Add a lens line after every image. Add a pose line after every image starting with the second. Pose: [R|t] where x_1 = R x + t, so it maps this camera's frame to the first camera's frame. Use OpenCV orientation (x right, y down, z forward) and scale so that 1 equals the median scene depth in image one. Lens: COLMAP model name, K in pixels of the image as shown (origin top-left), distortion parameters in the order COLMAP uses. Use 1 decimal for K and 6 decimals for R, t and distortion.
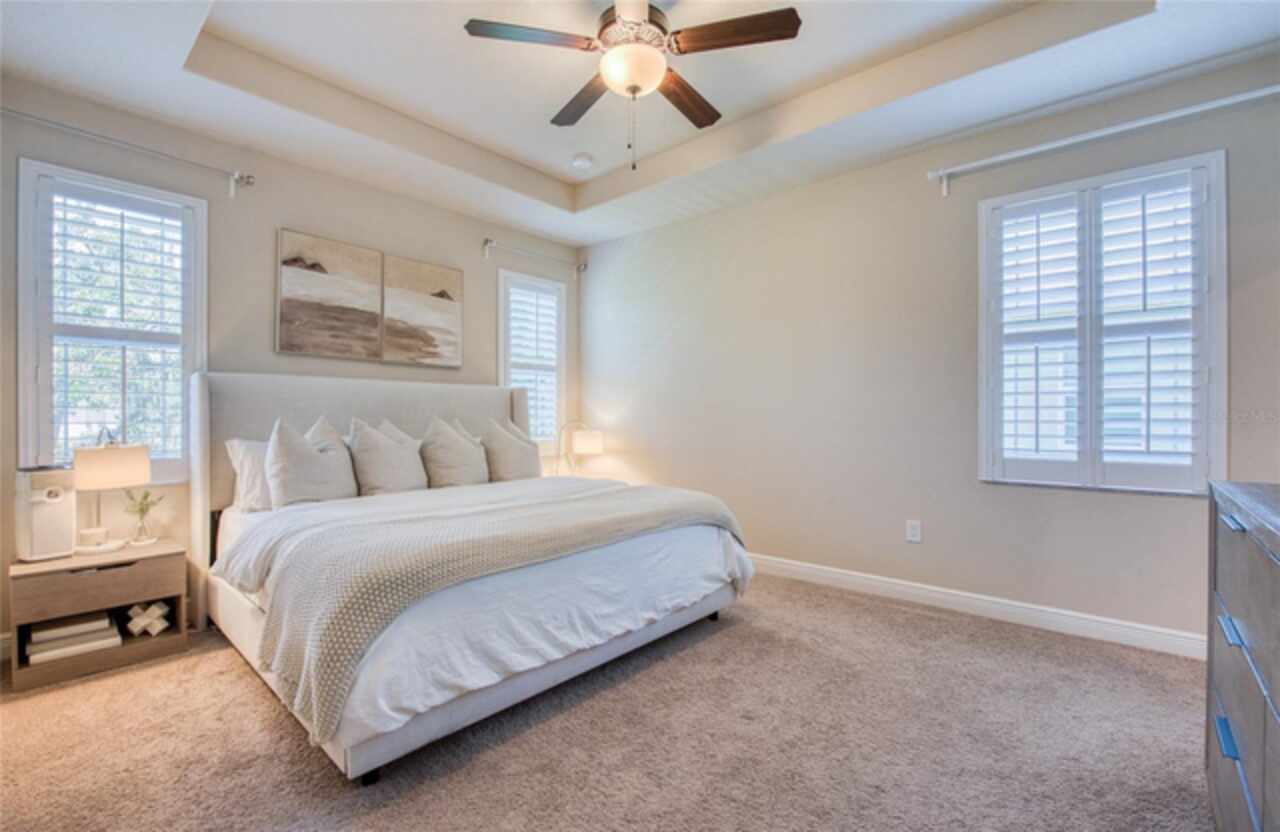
lens RADIAL K [[552.3, 0, 643.0], [0, 552.3, 417.5], [0, 0, 1]] dist [-0.005424, -0.000432]
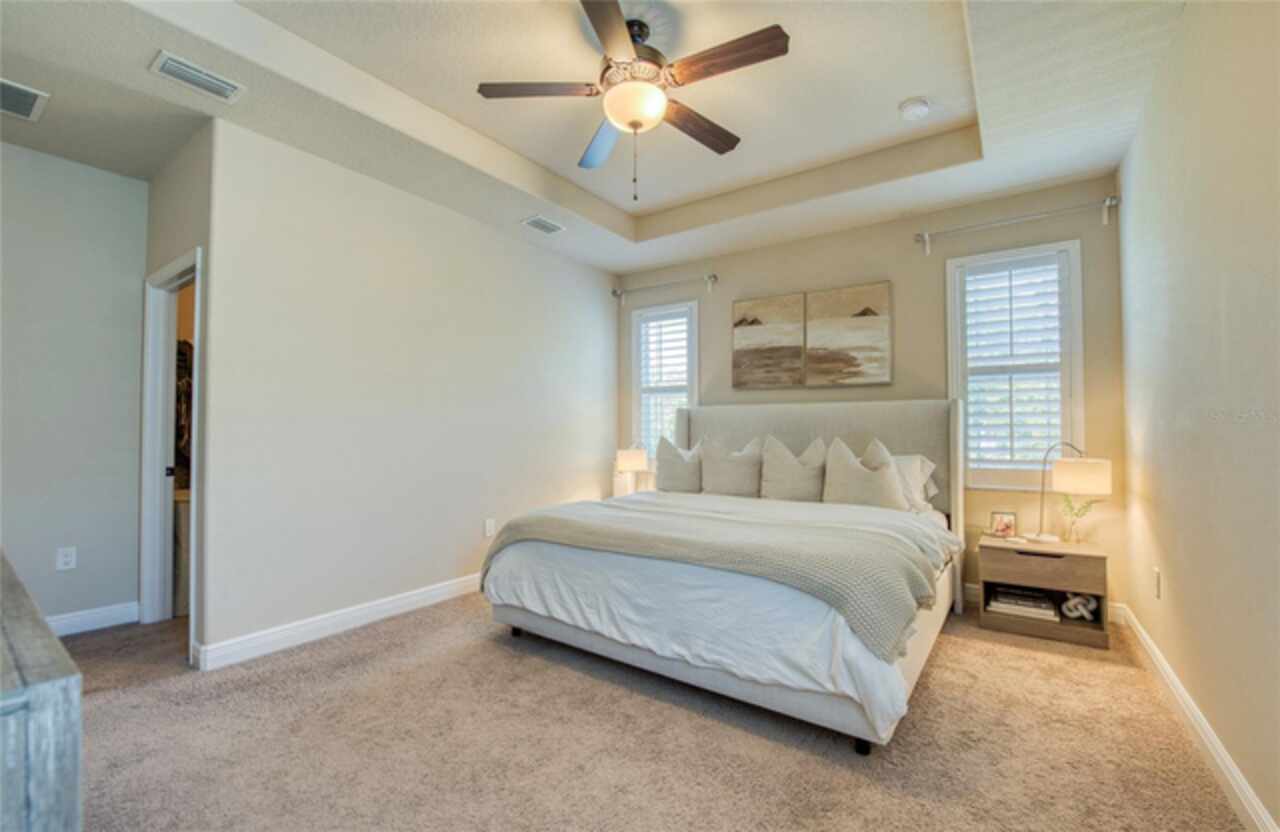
lens RADIAL K [[527.7, 0, 642.7], [0, 527.7, 419.3], [0, 0, 1]] dist [-0.015868, -0.000848]
pose [[0.107357, -0.025247, -0.993900, 0.620941], [-0.004525, 0.999655, -0.025882, -0.004601], [0.994210, 0.007276, 0.107206, 0.585127]]
